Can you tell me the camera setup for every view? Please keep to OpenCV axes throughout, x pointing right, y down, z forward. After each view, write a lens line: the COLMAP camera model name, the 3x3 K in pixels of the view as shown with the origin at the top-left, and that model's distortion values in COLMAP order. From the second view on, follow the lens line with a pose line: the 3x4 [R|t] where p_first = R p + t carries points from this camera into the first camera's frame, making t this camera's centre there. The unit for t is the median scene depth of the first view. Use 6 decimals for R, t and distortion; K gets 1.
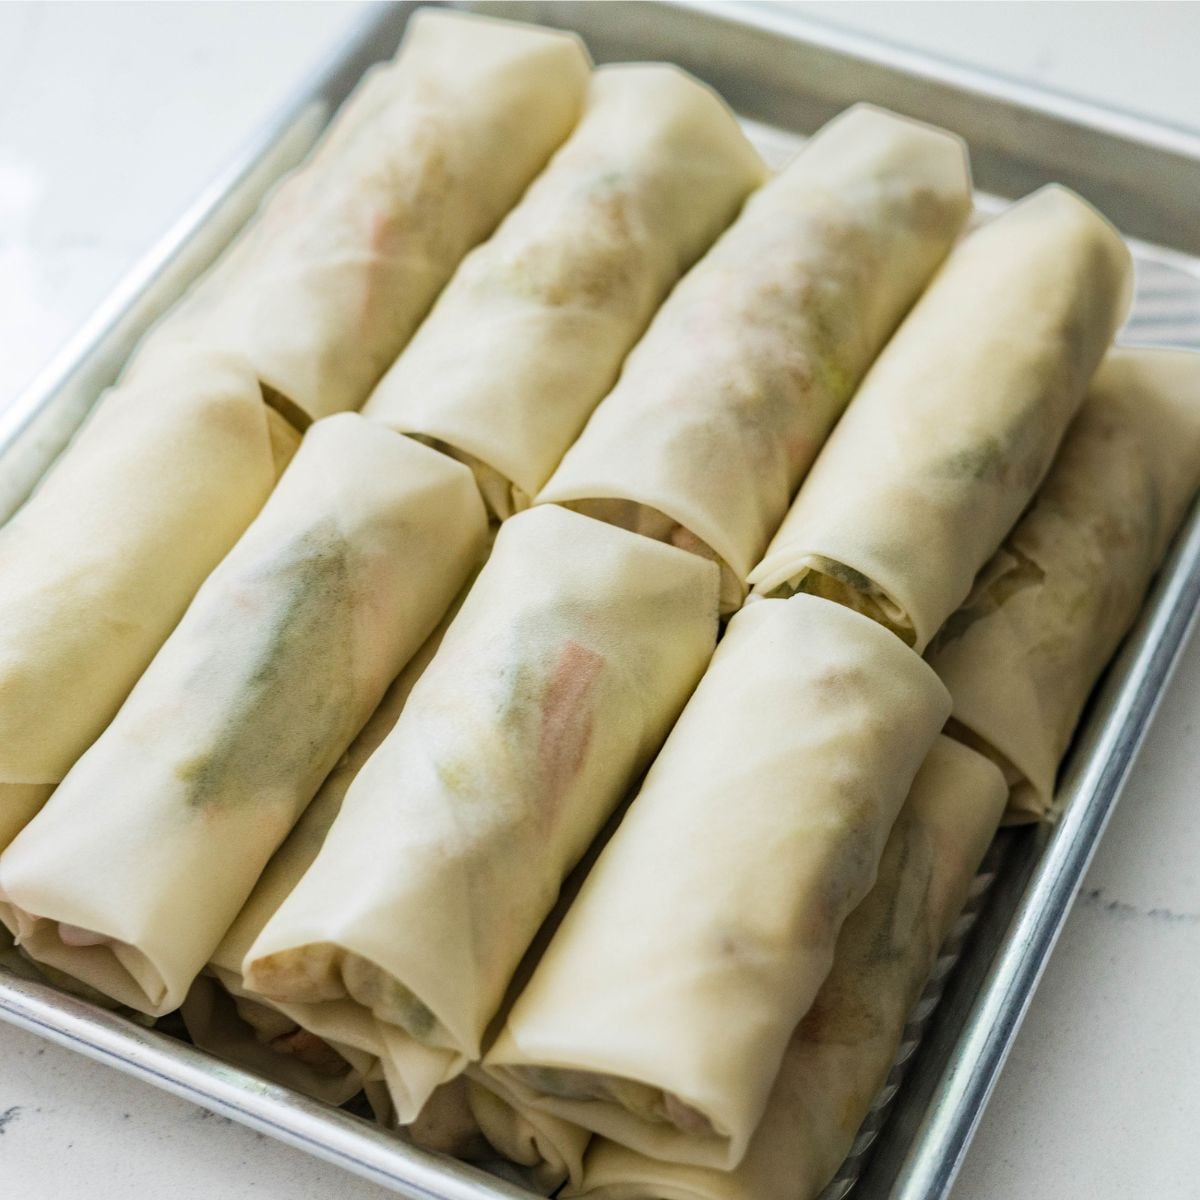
lens RADIAL K [[2704.5, 0, 600.0], [0, 2704.5, 600.0], [0, 0, 1]] dist [-0.004385, -0.303099]
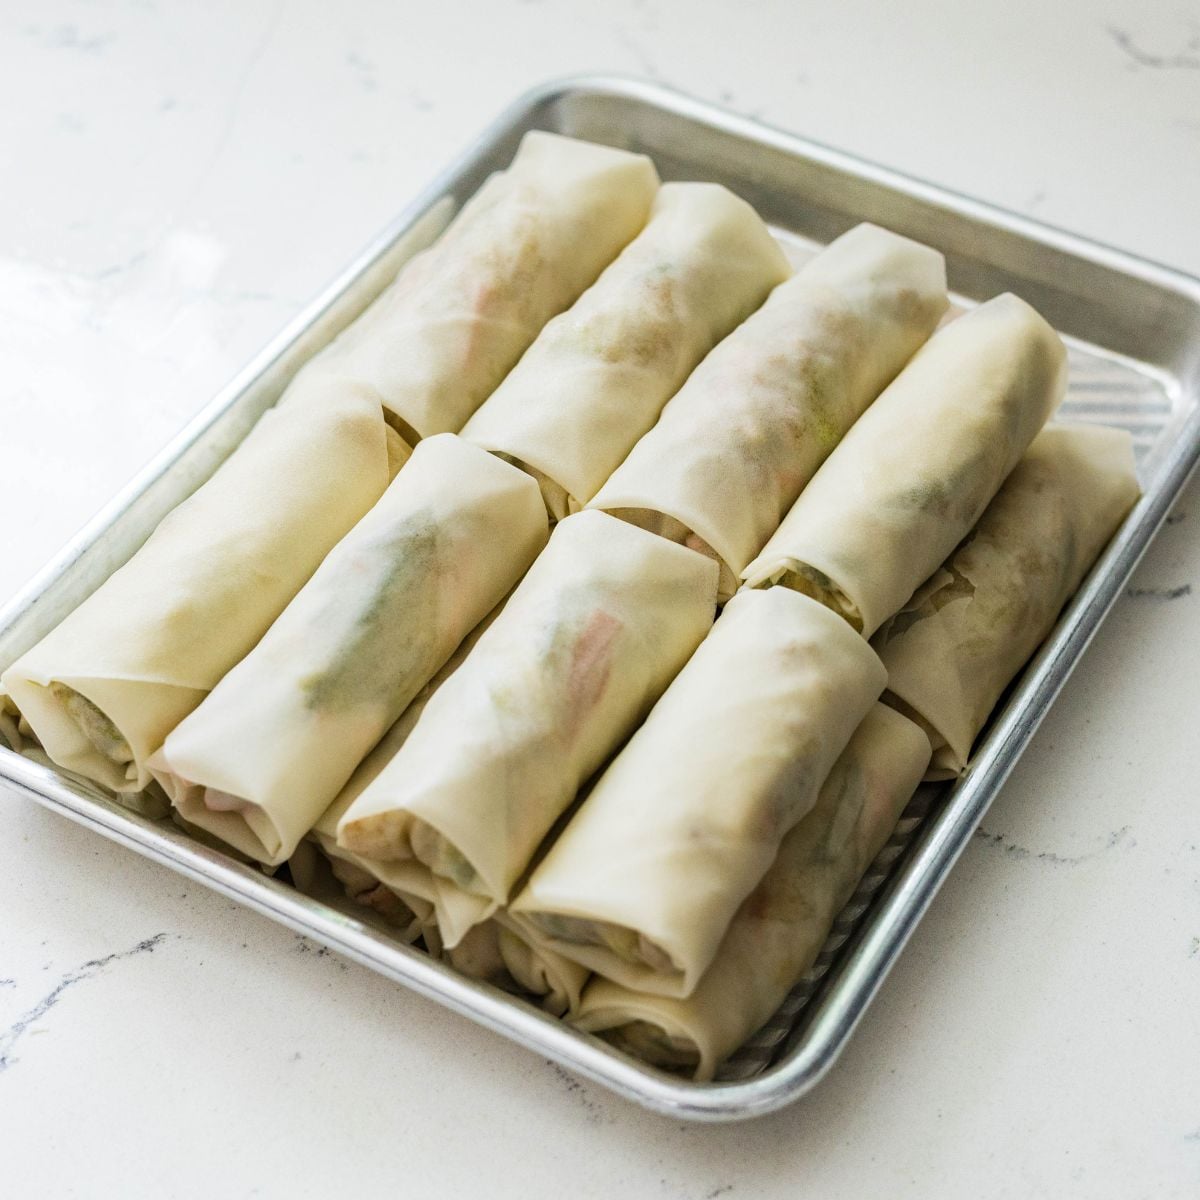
lens RADIAL K [[2704.5, 0, 600.0], [0, 2704.5, 600.0], [0, 0, 1]] dist [-0.004385, -0.303099]
pose [[0.996597, 0.062180, -0.054105, 0.058995], [-0.064205, 0.997268, -0.036531, 0.057239], [0.051686, 0.039881, 0.997867, -0.317403]]
